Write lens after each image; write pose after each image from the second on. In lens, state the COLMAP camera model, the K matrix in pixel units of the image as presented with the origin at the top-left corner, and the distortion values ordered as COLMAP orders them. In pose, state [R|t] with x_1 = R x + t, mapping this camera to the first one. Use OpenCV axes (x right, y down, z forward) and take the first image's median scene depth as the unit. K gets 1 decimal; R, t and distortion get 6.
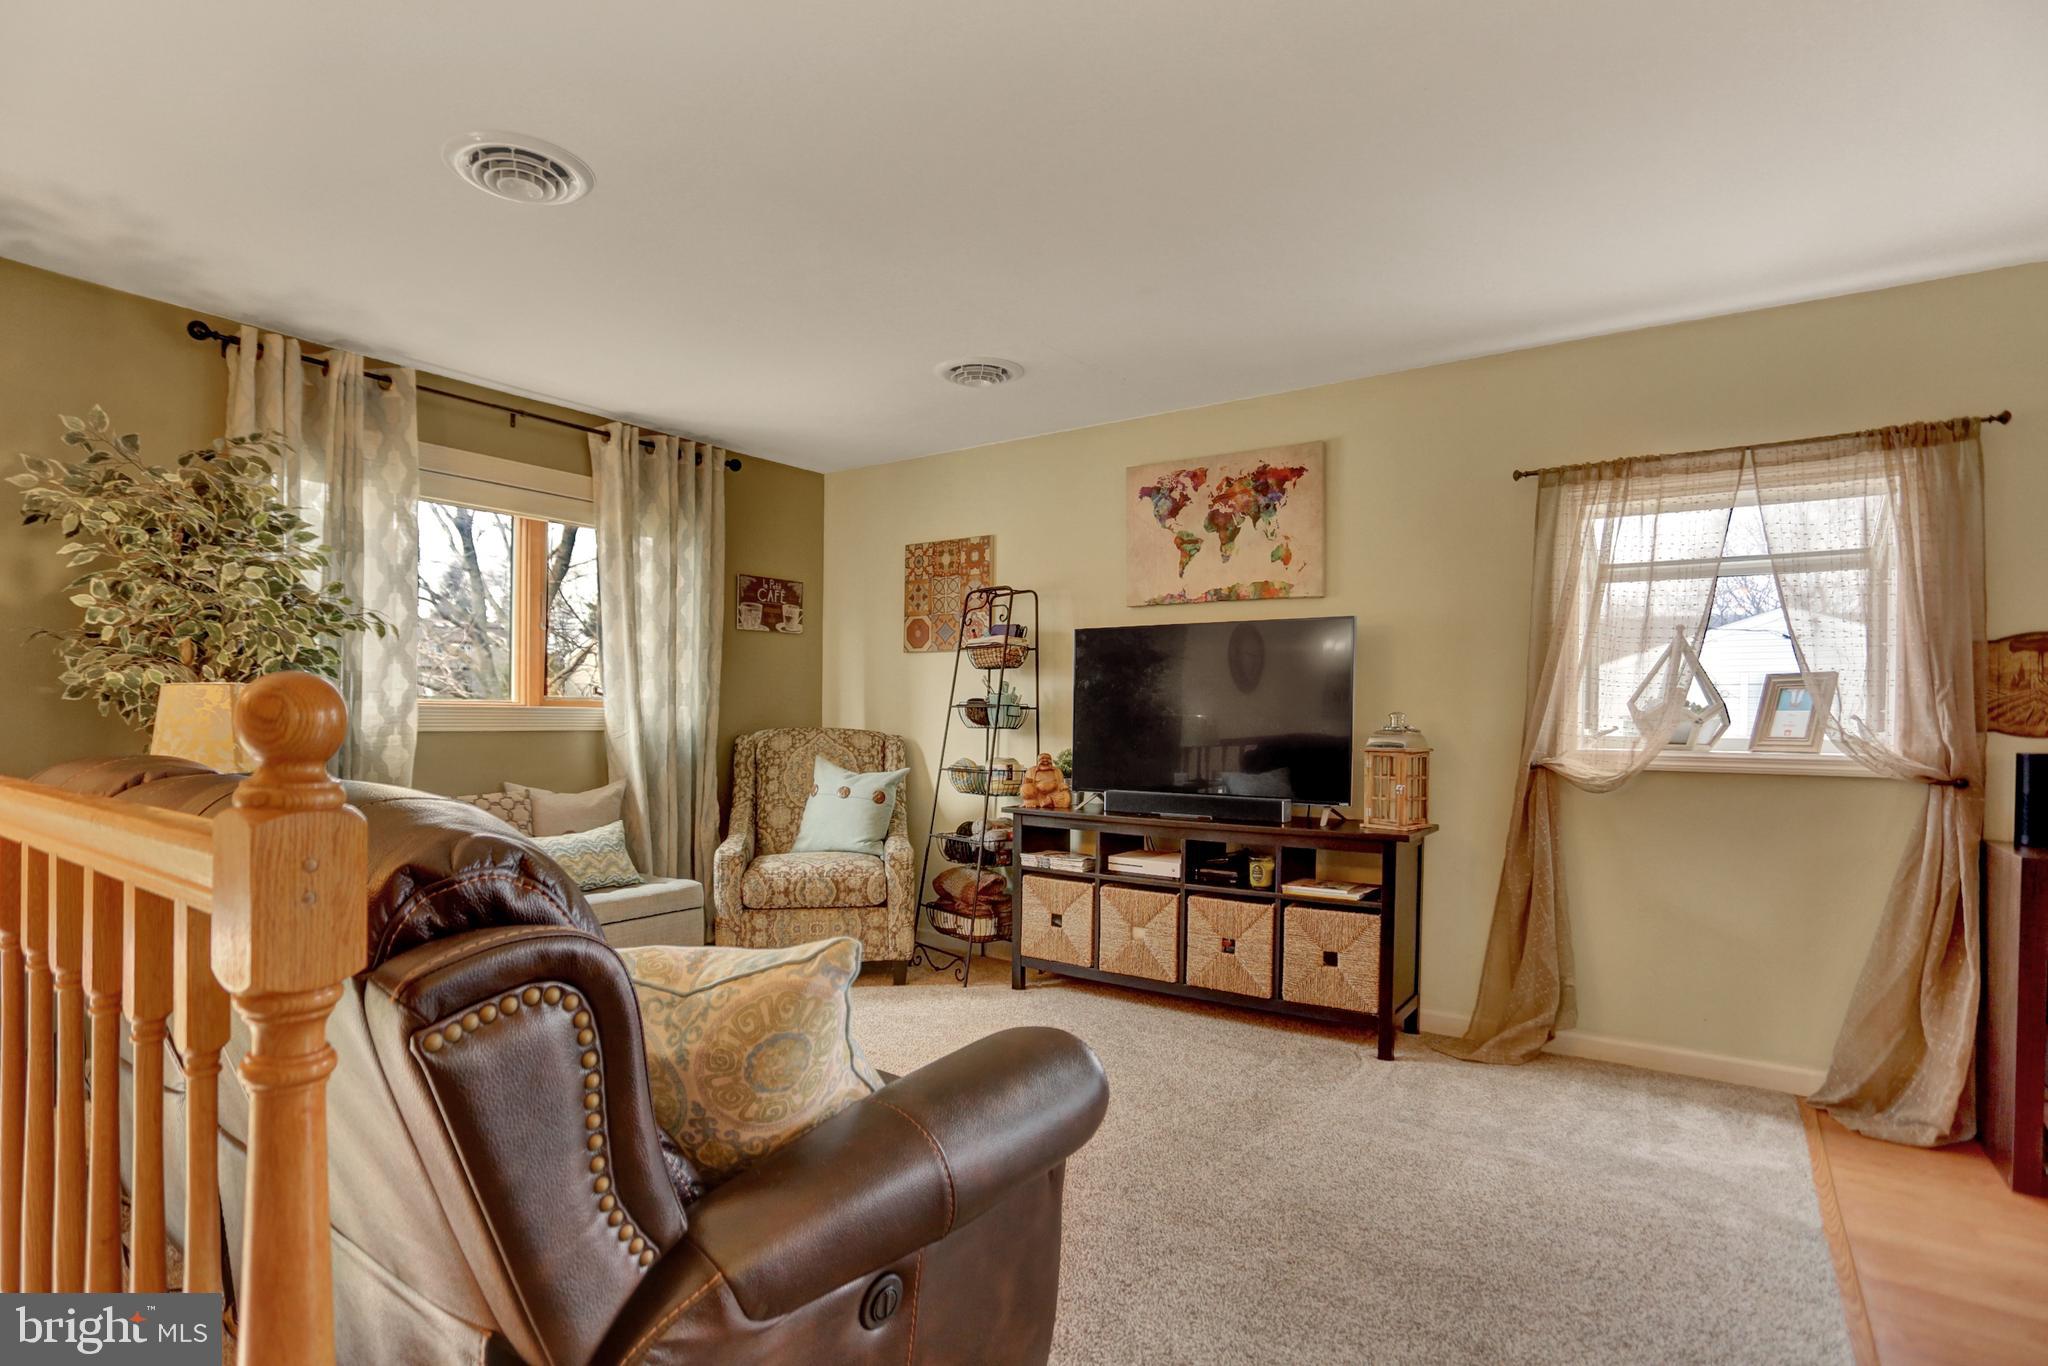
lens RADIAL K [[1053.4, 0, 997.6], [0, 1053.4, 724.3], [0, 0, 1]] dist [-0.066935, 0.031931]
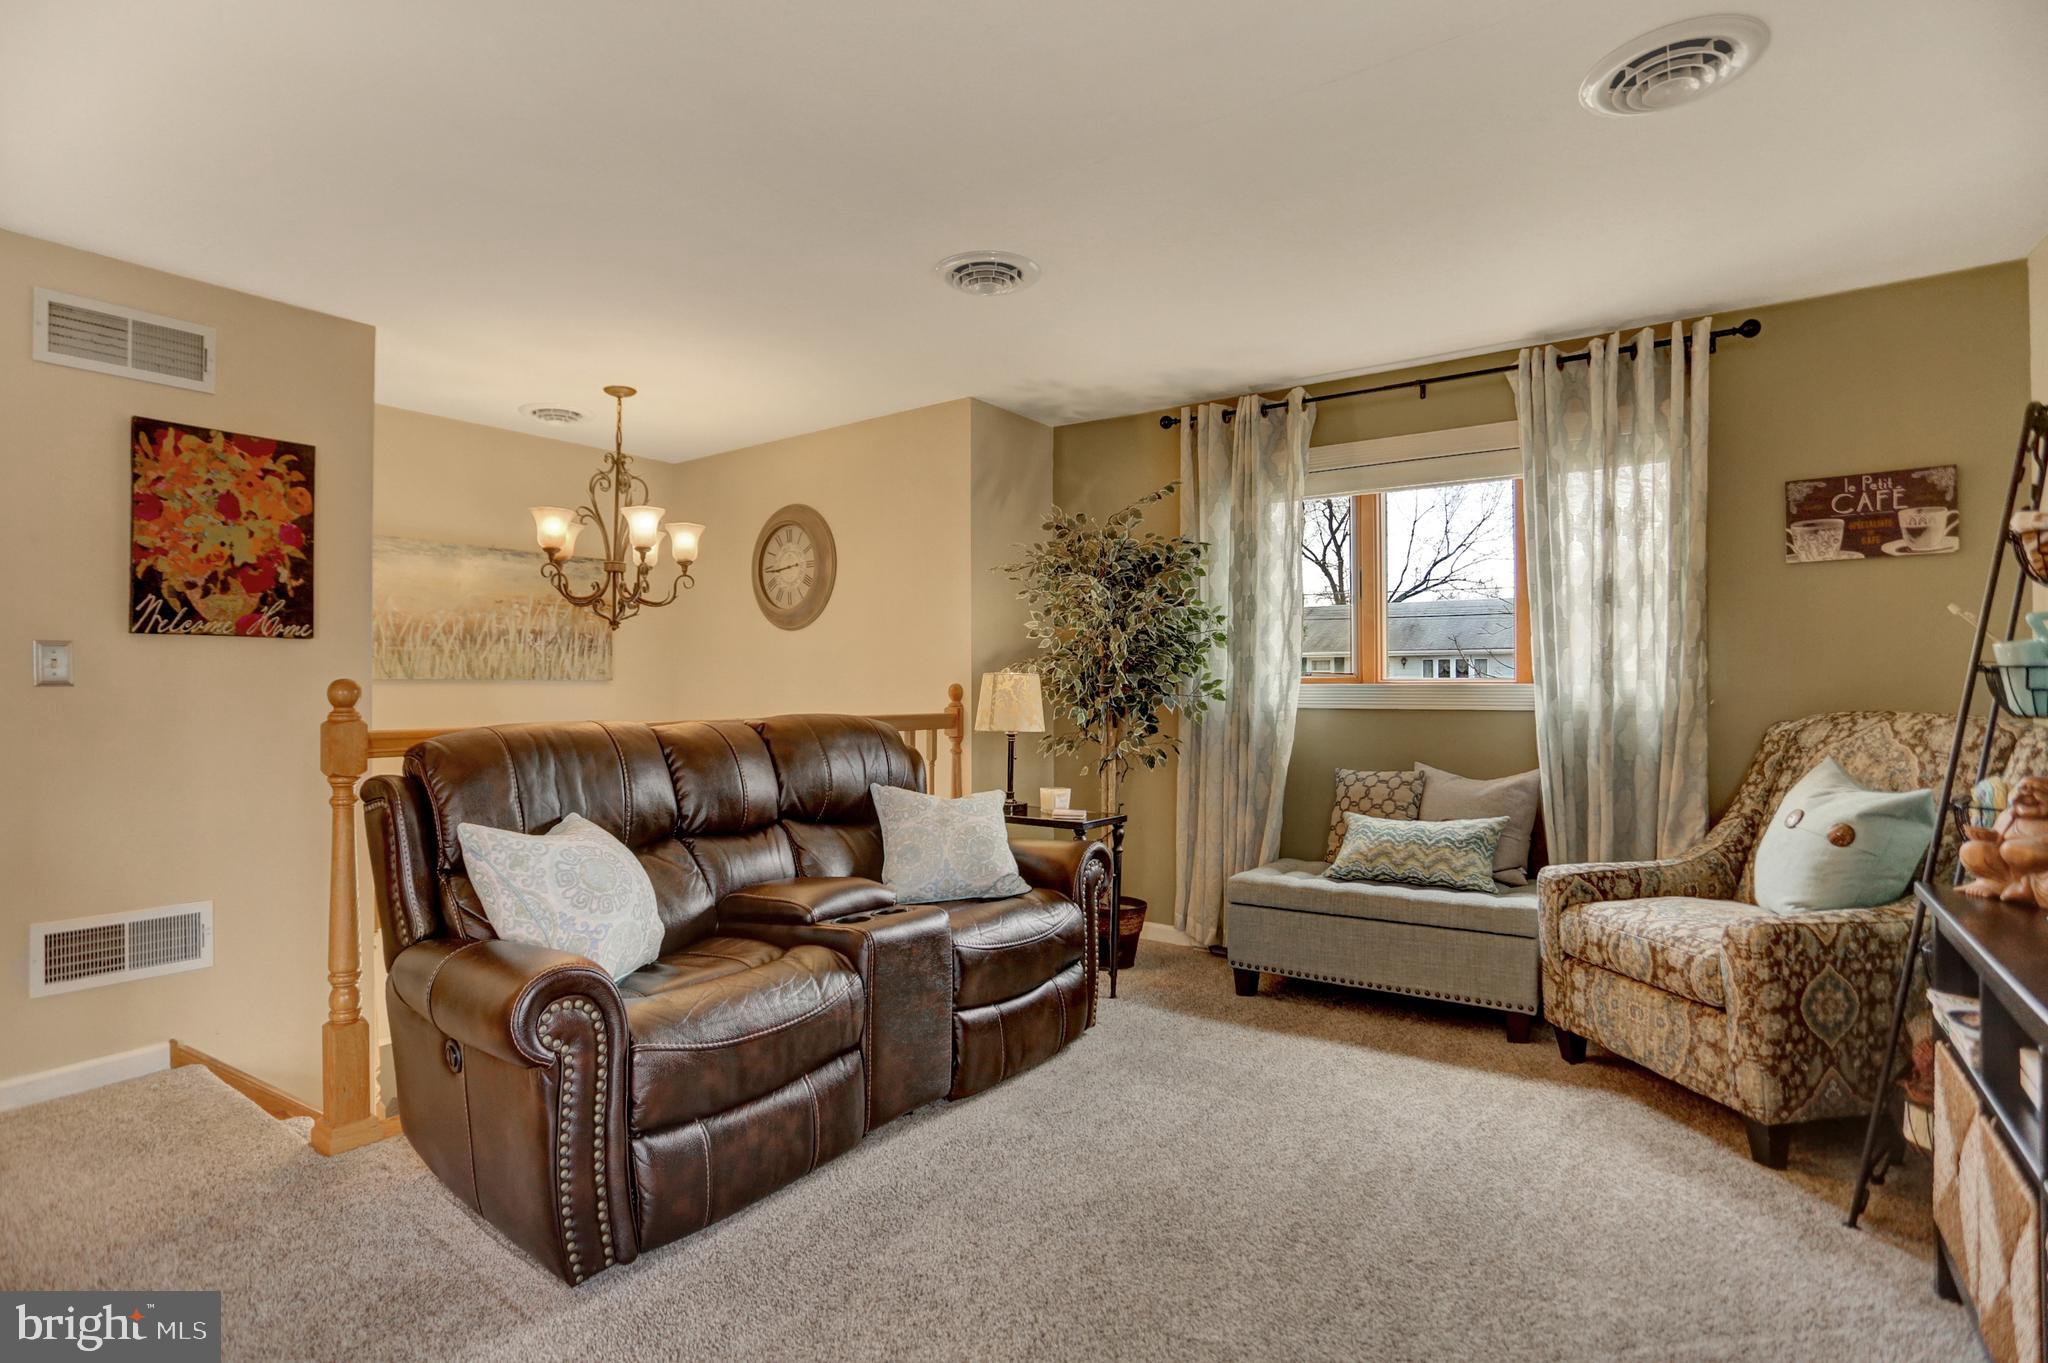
lens RADIAL K [[1007.8, 0, 1014.3], [0, 1007.8, 678.8], [0, 0, 1]] dist [-0.055961, 0.022137]
pose [[-0.009168, -0.020233, -0.999753, 0.458909], [-0.008174, 0.999763, -0.020158, -0.000494], [0.999925, 0.007987, -0.009331, 0.612899]]
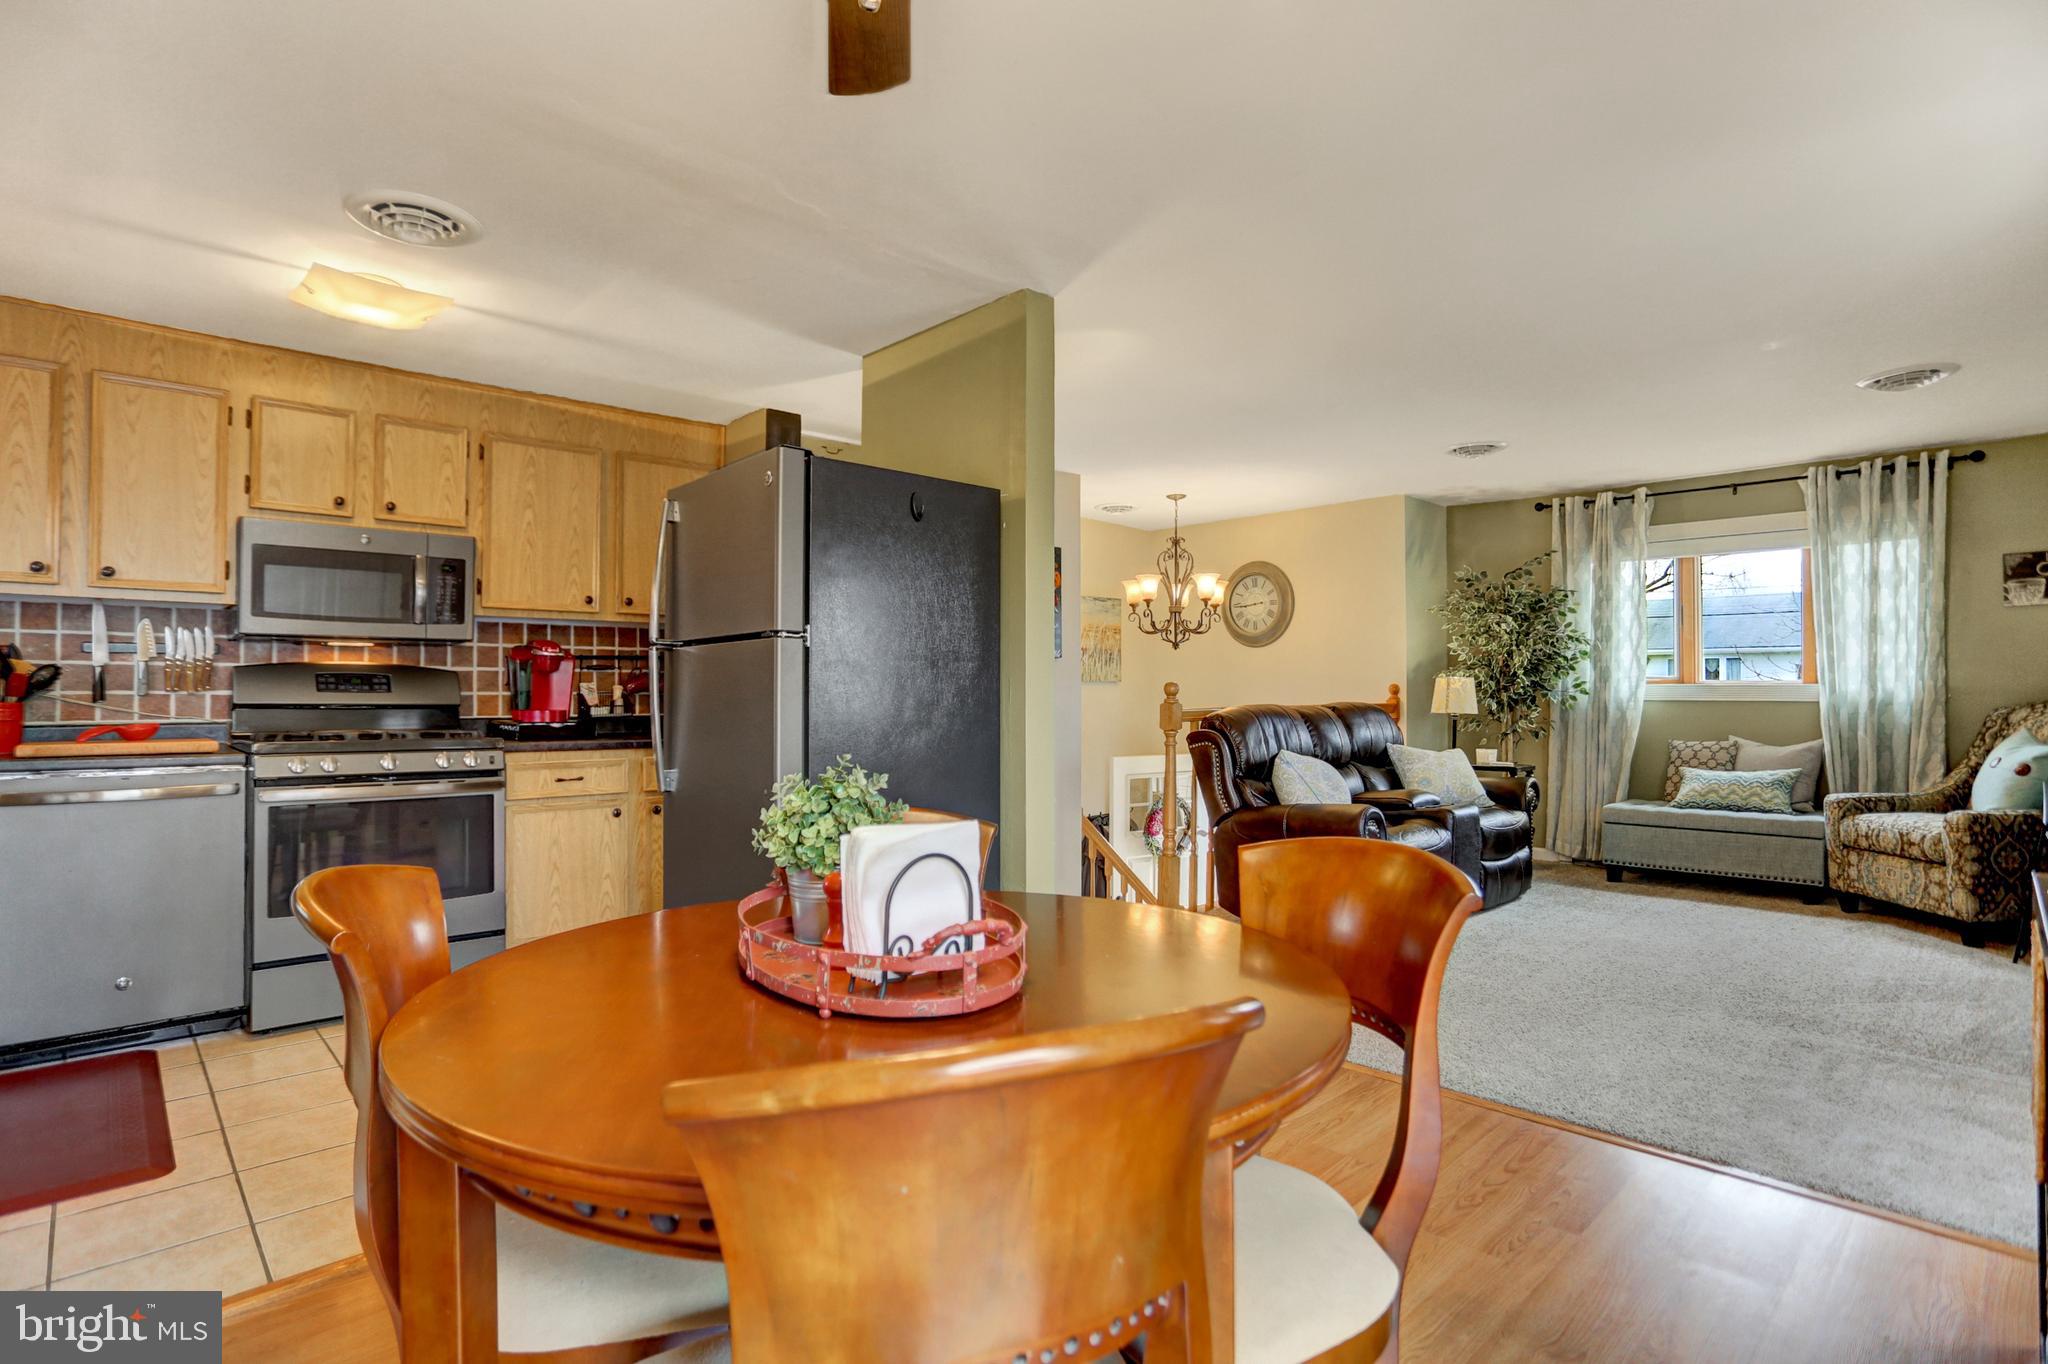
lens RADIAL K [[1007.8, 0, 1014.3], [0, 1007.8, 679.3], [0, 0, 1]] dist [-0.055961, 0.022137]
pose [[-0.194634, -0.018882, -0.980694, 1.074410], [-0.010499, 0.999798, -0.017166, 0.010549], [0.980820, 0.006955, -0.194793, 0.263231]]
